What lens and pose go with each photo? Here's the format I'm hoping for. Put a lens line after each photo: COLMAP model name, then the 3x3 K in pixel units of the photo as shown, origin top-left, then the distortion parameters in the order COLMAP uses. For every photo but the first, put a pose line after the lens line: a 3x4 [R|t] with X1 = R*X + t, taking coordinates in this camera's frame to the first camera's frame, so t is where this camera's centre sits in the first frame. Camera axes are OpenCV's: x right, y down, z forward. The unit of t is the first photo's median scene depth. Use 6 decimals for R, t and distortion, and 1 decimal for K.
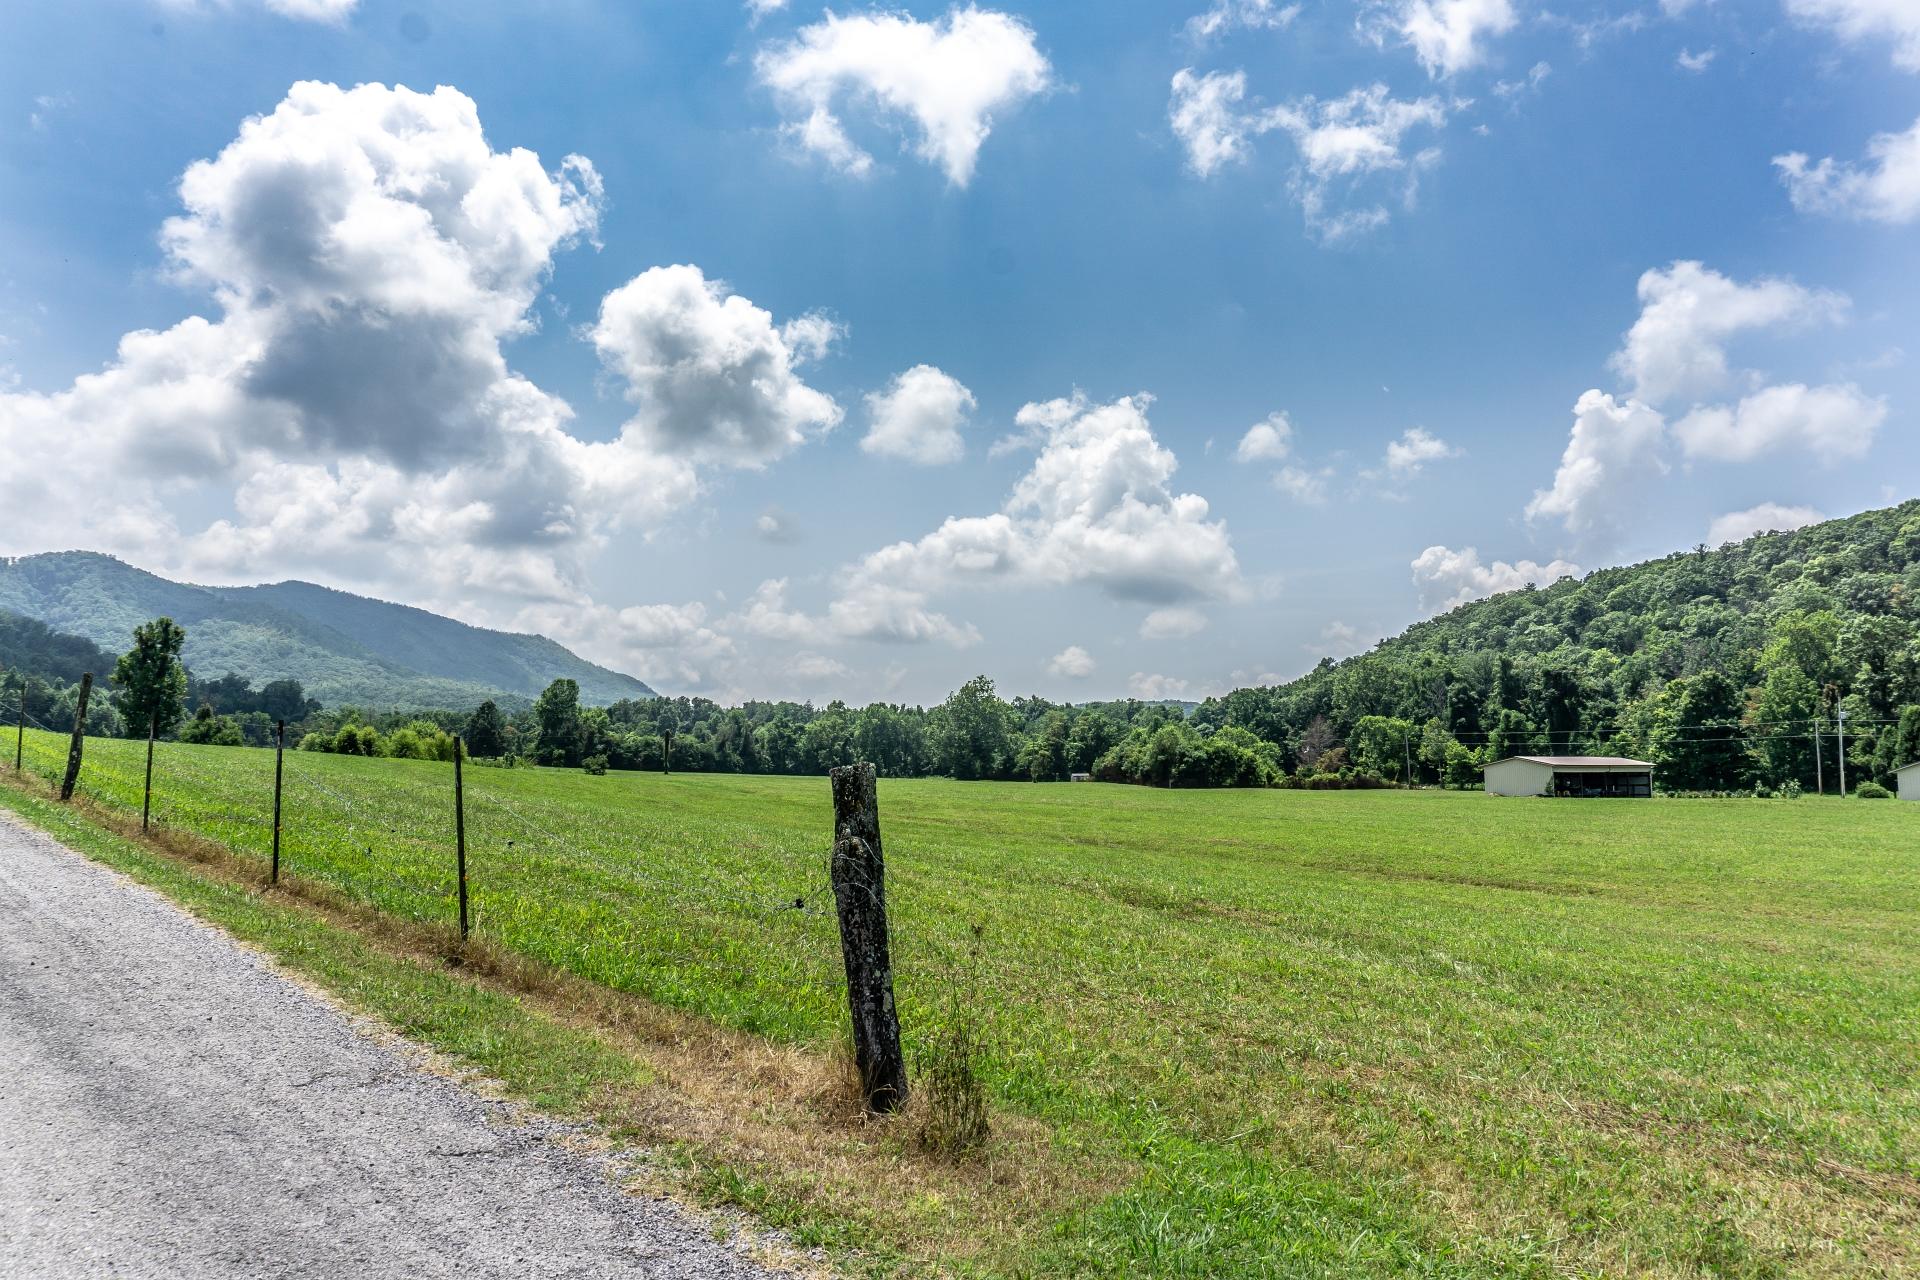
lens RADIAL K [[1276.5, 0, 972.5], [0, 1276.5, 639.9], [0, 0, 1]] dist [-0.031790, 0.003668]
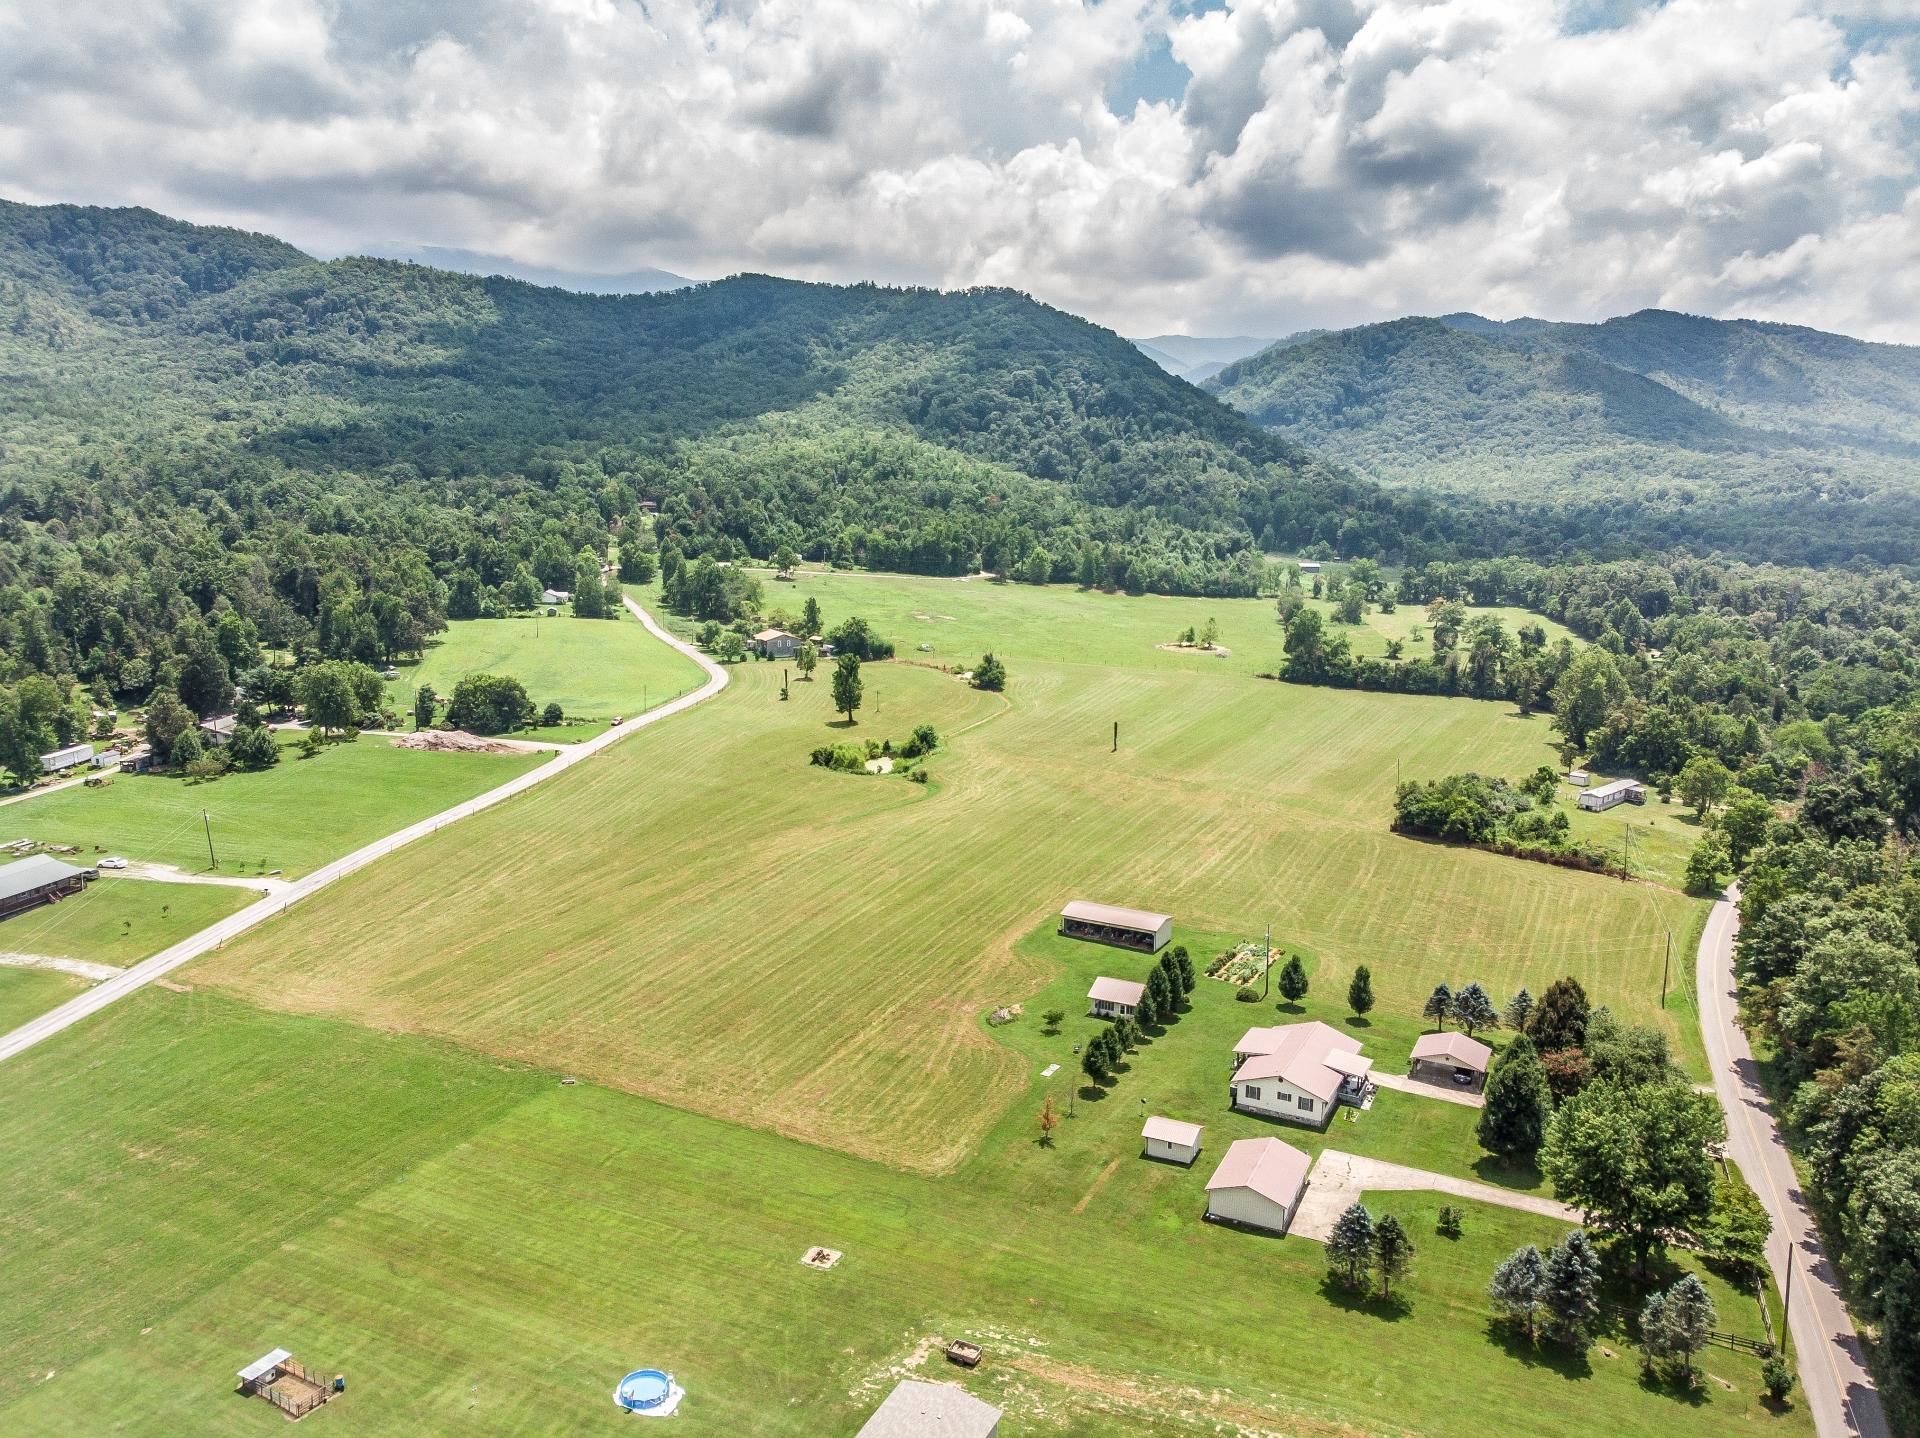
lens RADIAL K [[1408.0, 0, 947.9], [0, 1408.0, 722.7], [0, 0, 1]] dist [0.020354, -0.003650]
pose [[0.542296, 0.153458, -0.826054, 0.125135], [0.070510, 0.971398, 0.226749, -0.038946], [0.837224, -0.181210, 0.515965, -0.004589]]
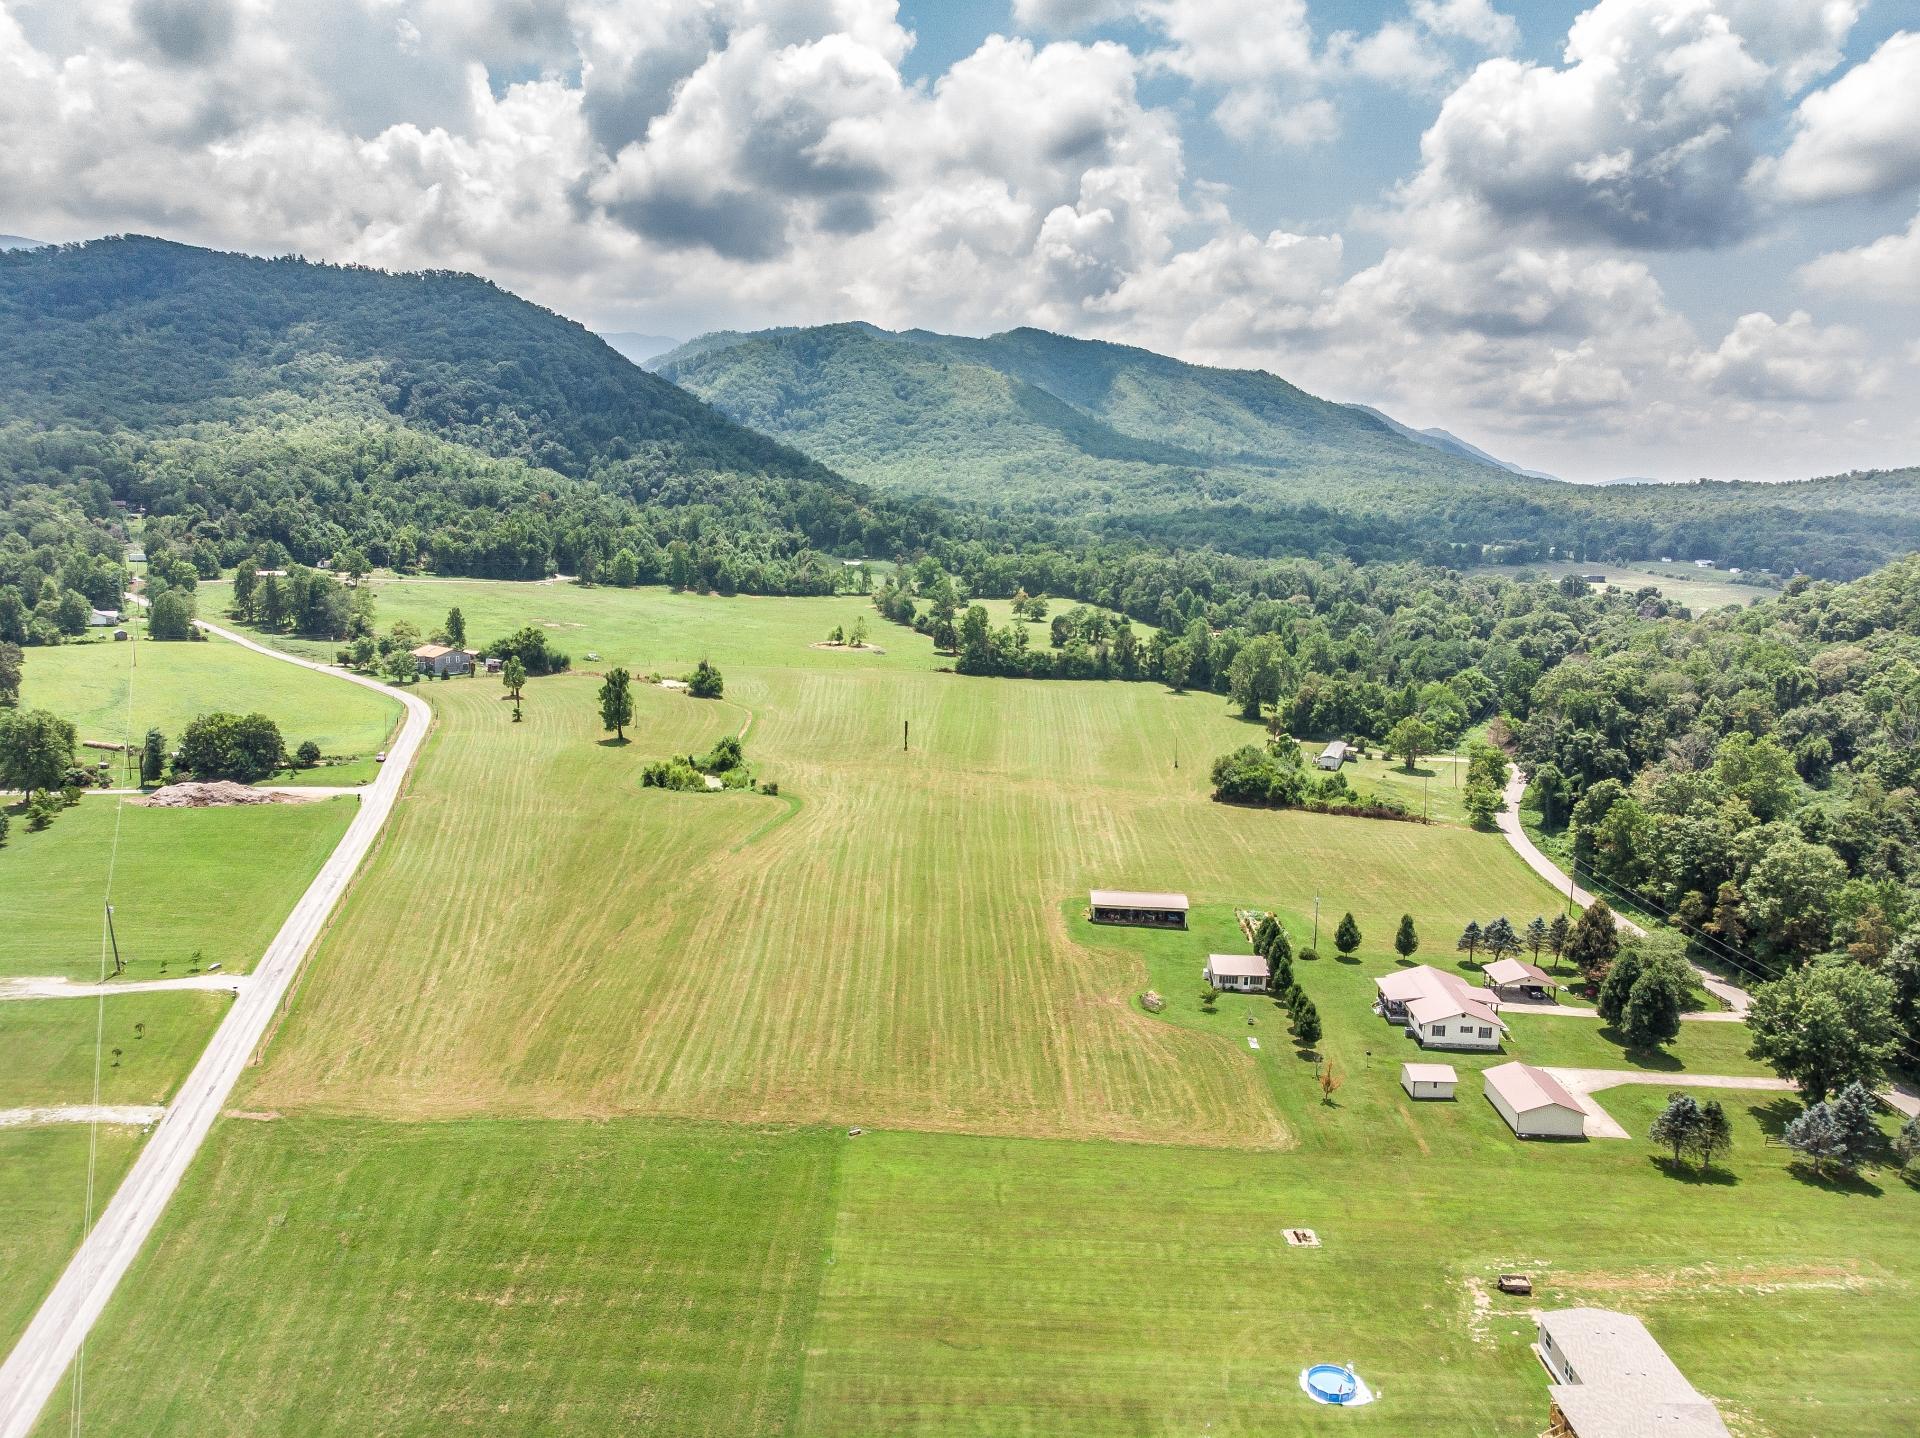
lens RADIAL K [[1406.0, 0, 956.5], [0, 1406.0, 722.1], [0, 0, 1]] dist [0.001219, 0.001173]
pose [[0.843090, 0.109572, -0.526492, 0.086282], [0.031332, 0.967351, 0.251495, -0.043130], [0.536859, -0.228529, 0.812131, -0.044019]]
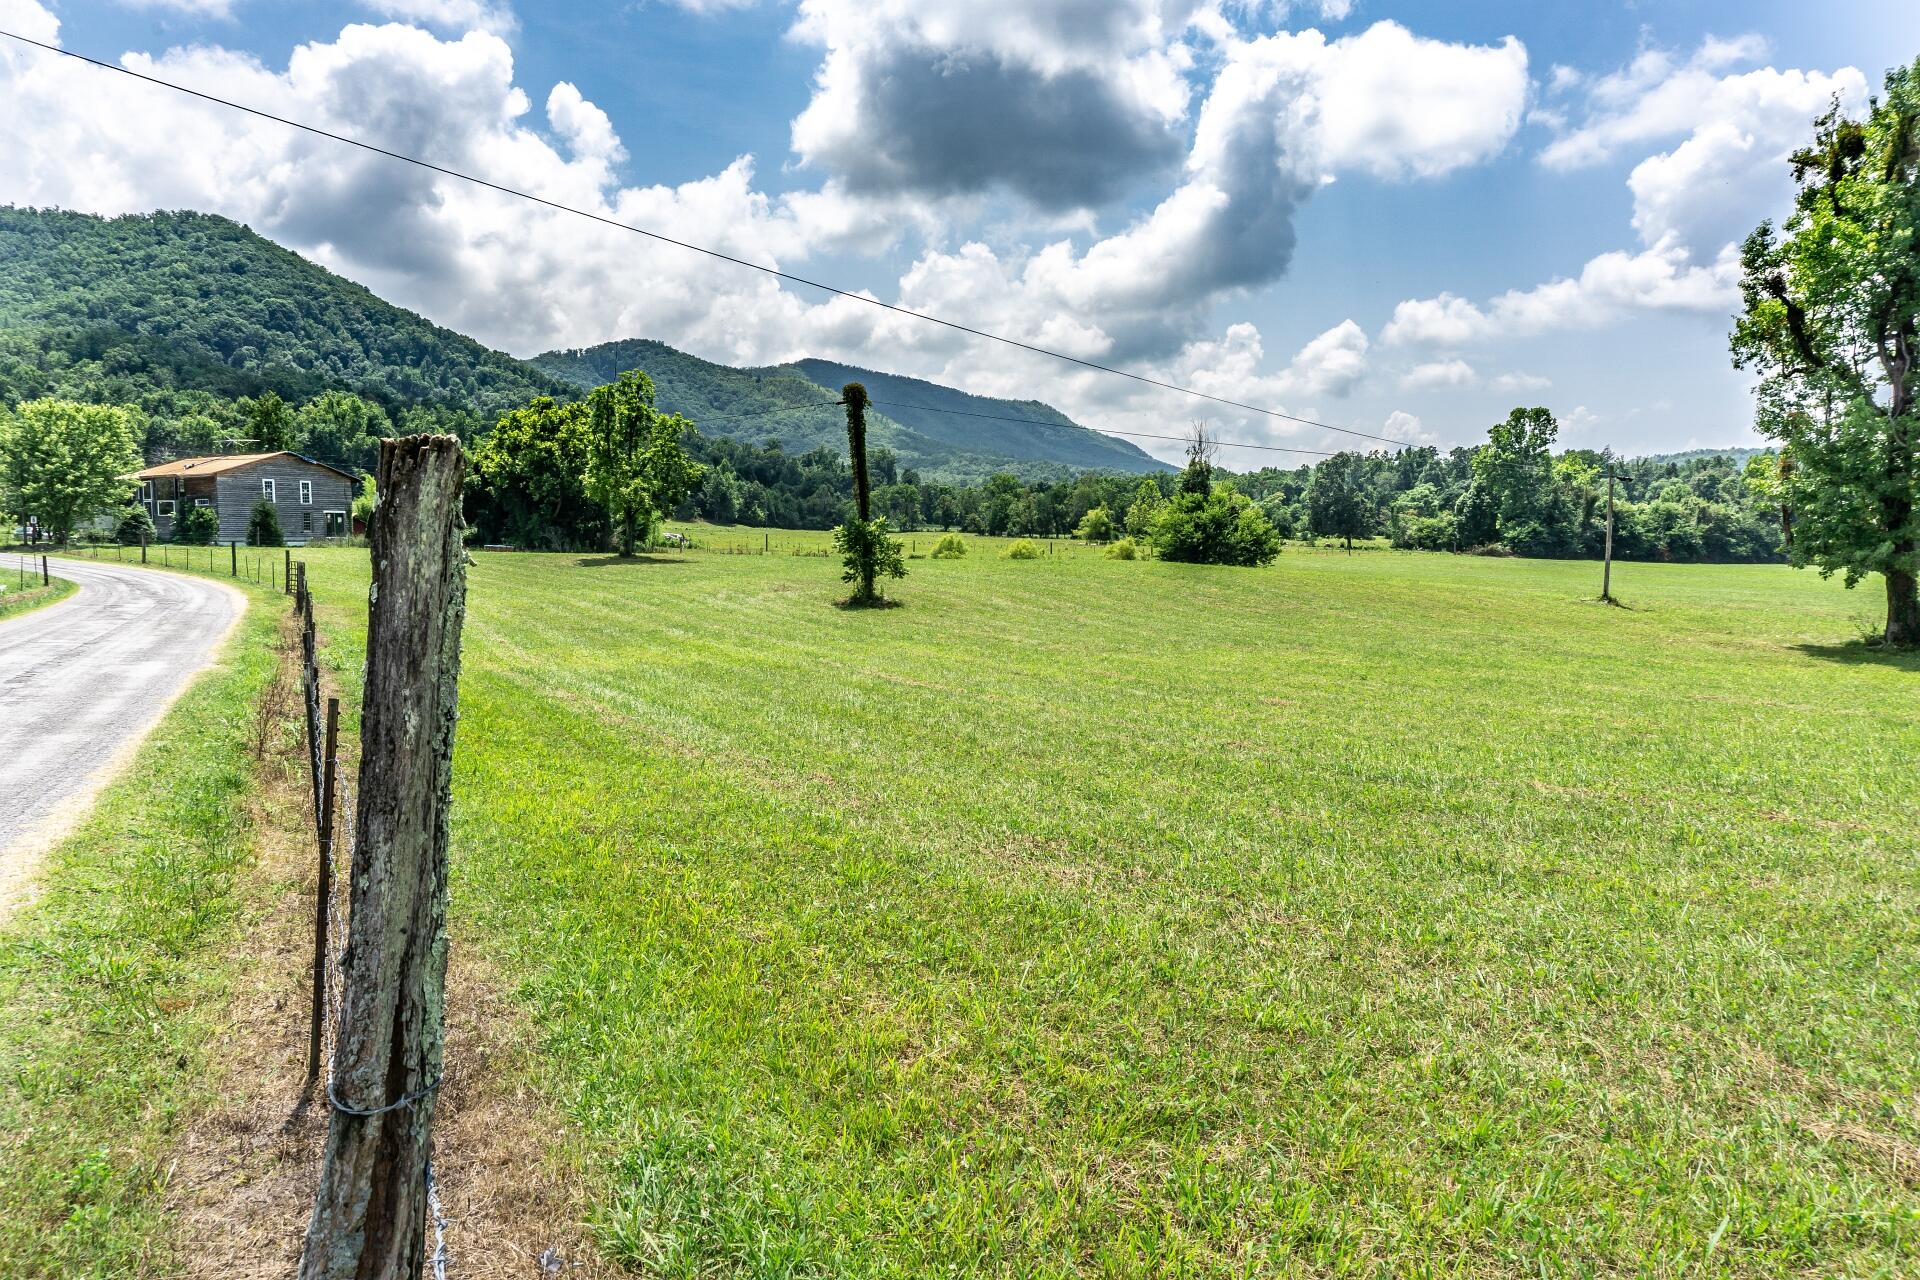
lens RADIAL K [[1293.5, 0, 965.3], [0, 1293.5, 641.7], [0, 0, 1]] dist [-0.012651, -0.007704]
pose [[0.934573, 0.016929, -0.355369, -0.067938], [0.048681, 0.983387, 0.174871, 0.003620], [0.352426, -0.180729, 0.918223, 0.065664]]
